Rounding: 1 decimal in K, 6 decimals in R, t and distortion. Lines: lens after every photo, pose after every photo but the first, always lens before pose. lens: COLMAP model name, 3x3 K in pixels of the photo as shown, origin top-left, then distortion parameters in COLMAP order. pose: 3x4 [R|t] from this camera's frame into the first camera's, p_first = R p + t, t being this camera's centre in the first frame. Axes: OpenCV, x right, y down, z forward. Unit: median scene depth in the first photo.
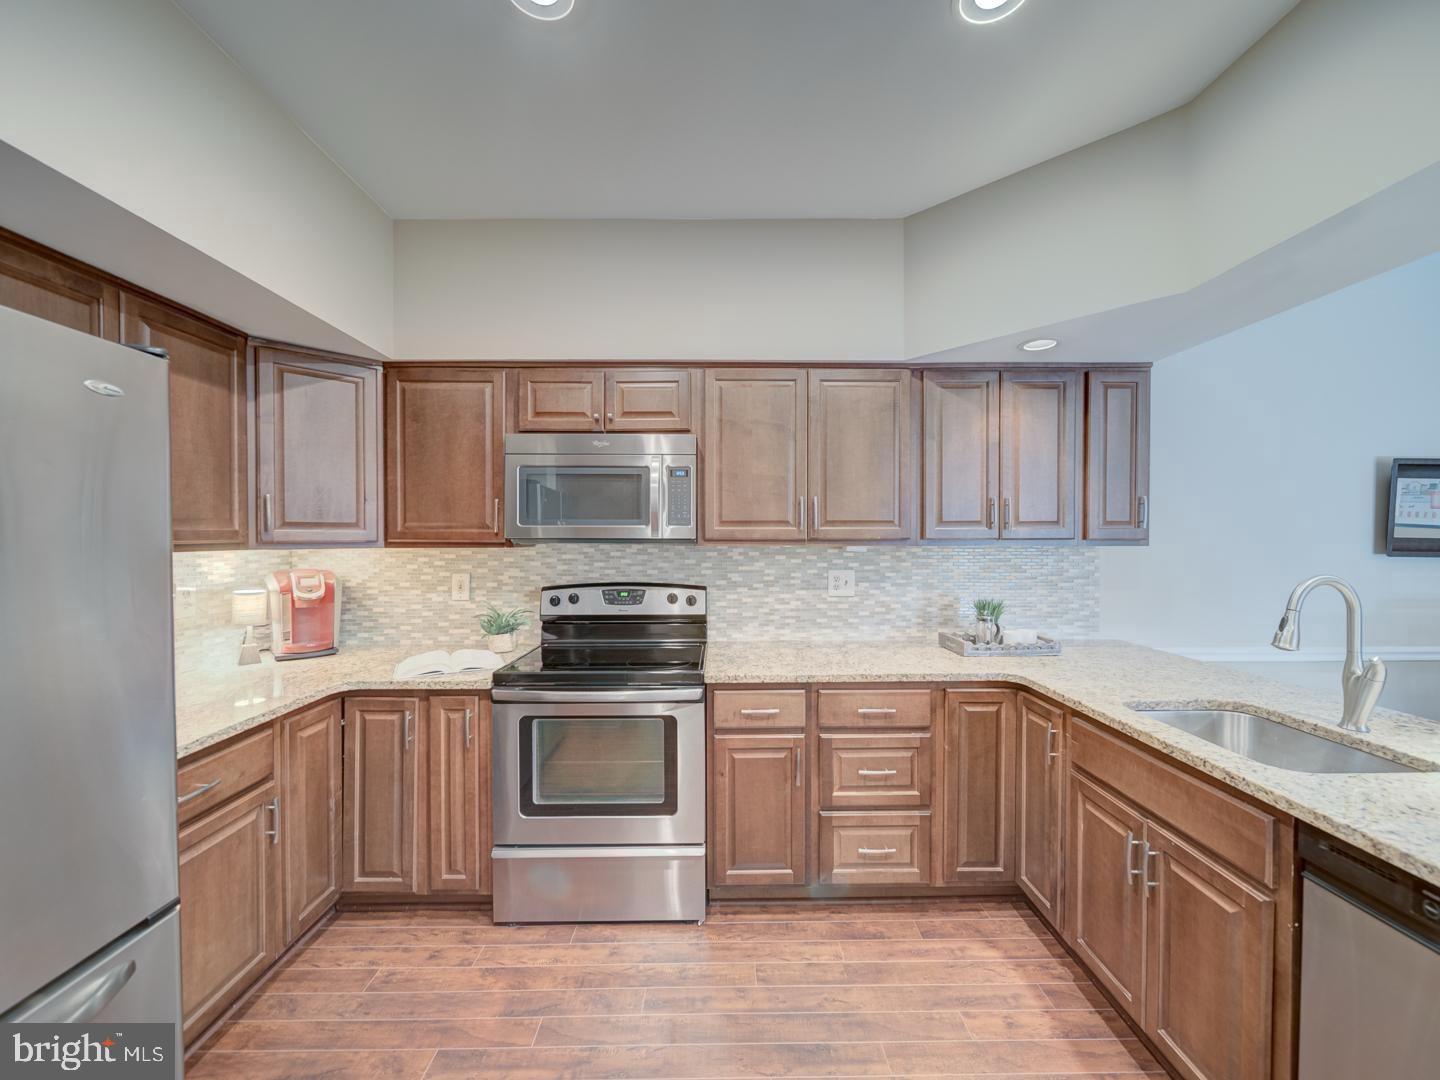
lens RADIAL K [[565.6, 0, 723.8], [0, 565.6, 541.8], [0, 0, 1]] dist [-0.001709, -0.000526]
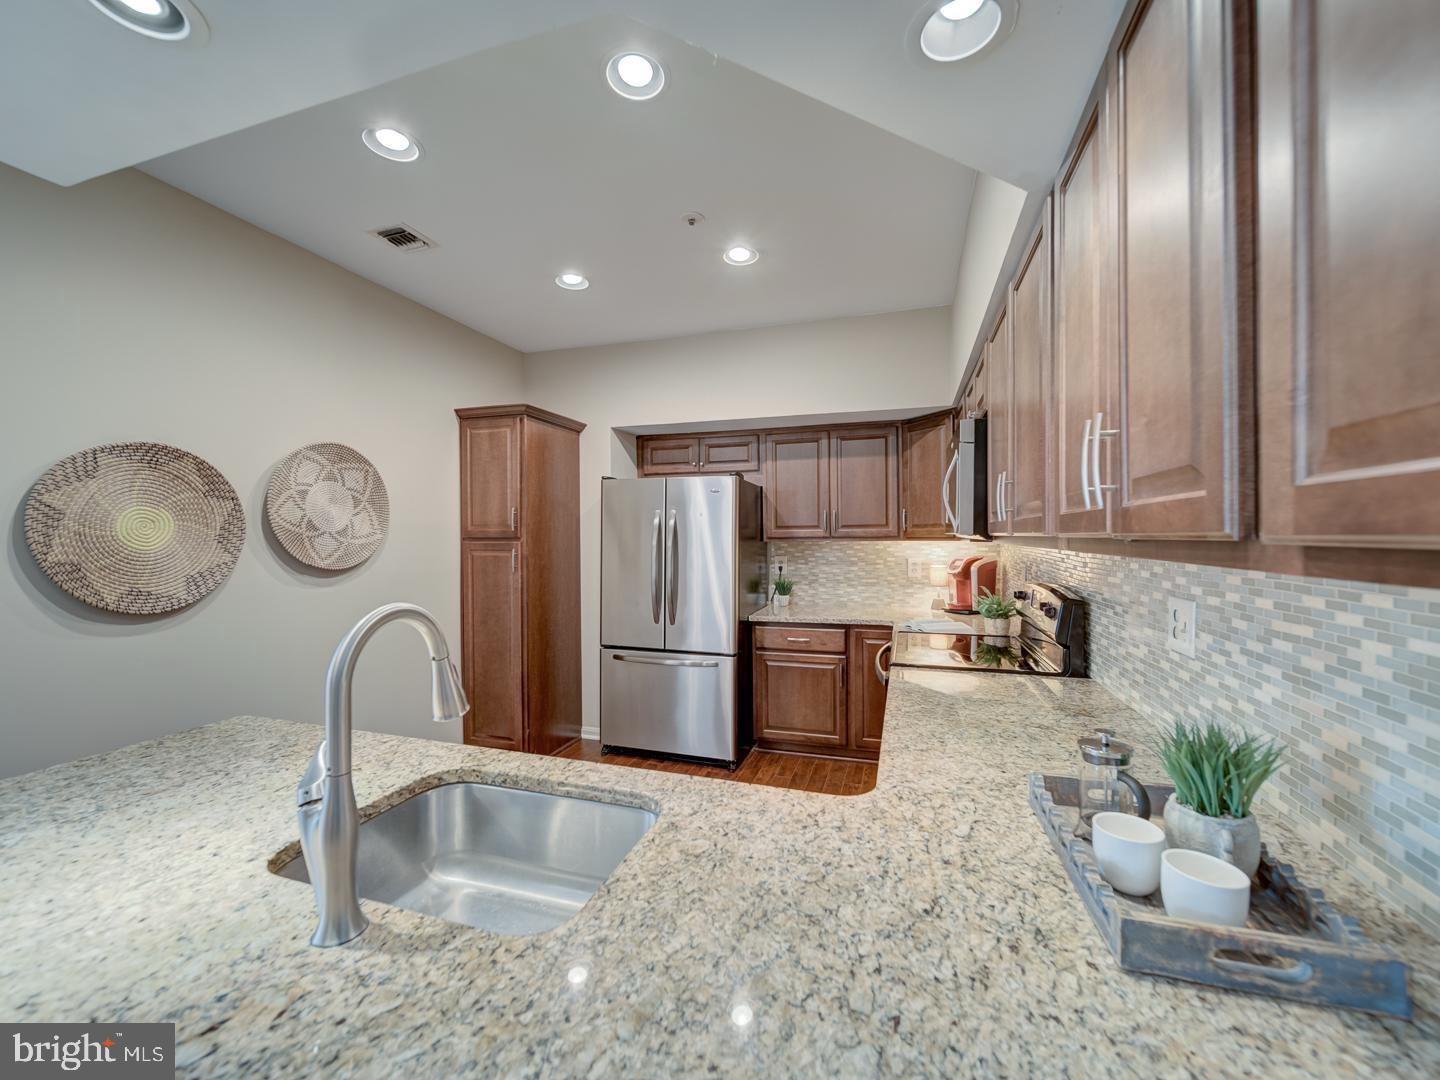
lens RADIAL K [[565.6, 0, 723.8], [0, 565.6, 541.8], [0, 0, 1]] dist [-0.001709, -0.000526]
pose [[-0.315407, 0.012875, -0.948869, 0.855300], [-0.001710, 0.999899, 0.014136, -0.005559], [0.948955, 0.006081, -0.315353, 0.851535]]
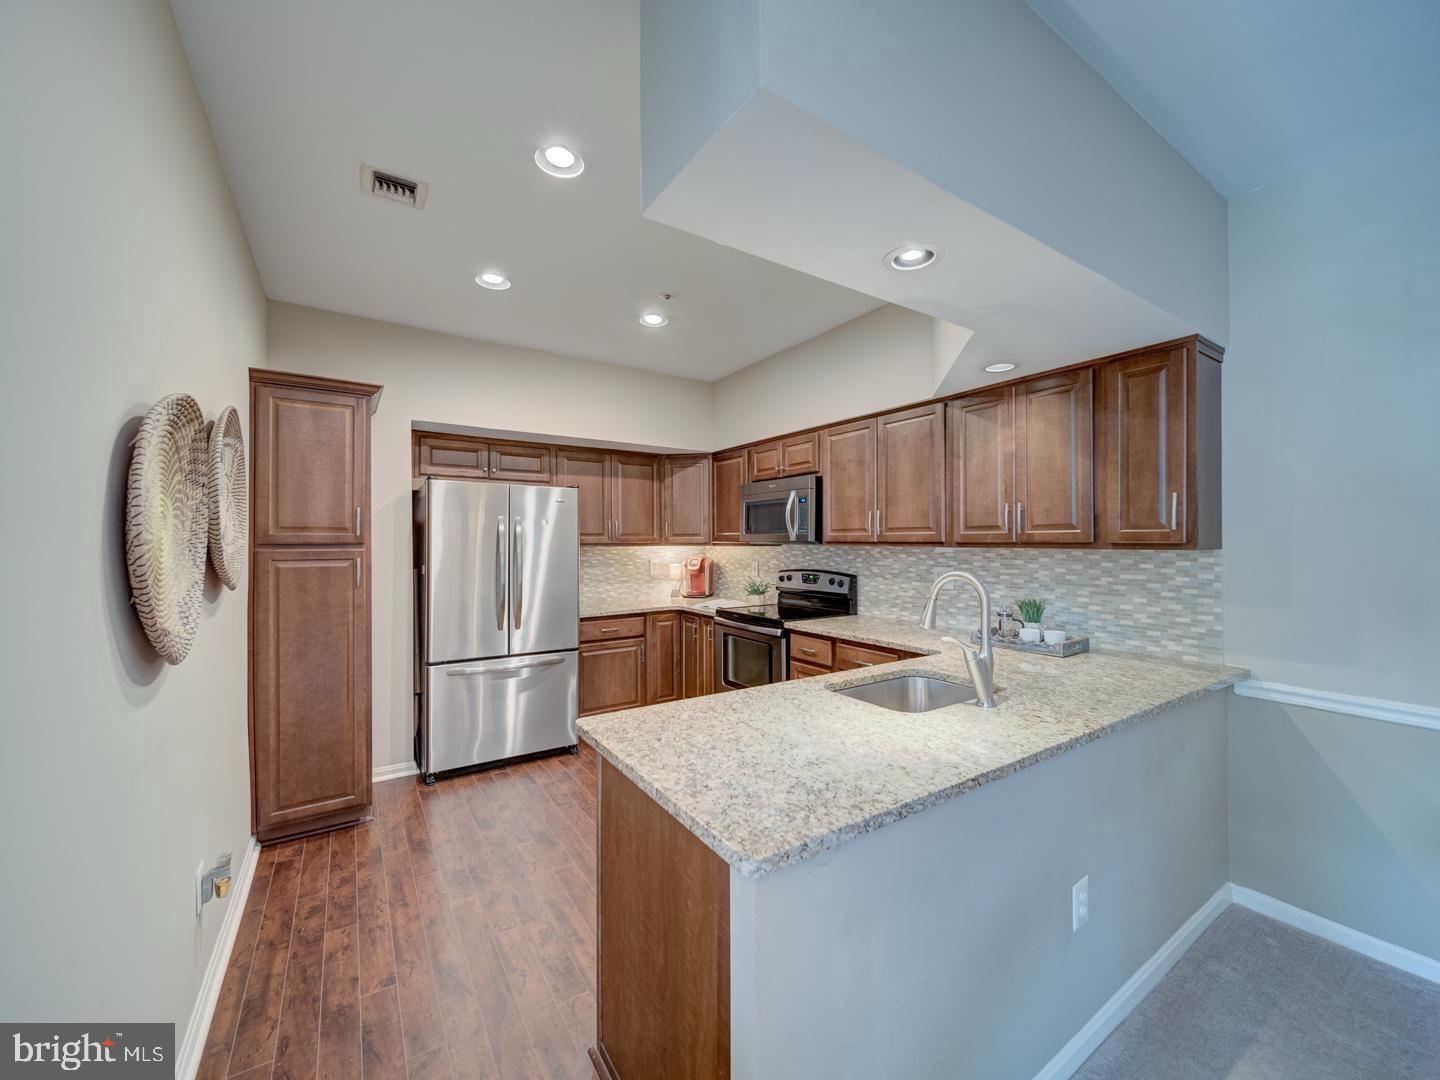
lens RADIAL K [[565.6, 0, 723.8], [0, 565.6, 541.8], [0, 0, 1]] dist [-0.001709, -0.000526]
pose [[0.543653, 0.001267, -0.839309, 1.049043], [-0.003825, 0.999992, -0.000968, -0.001588], [0.839302, 0.003736, 0.543653, -0.051652]]
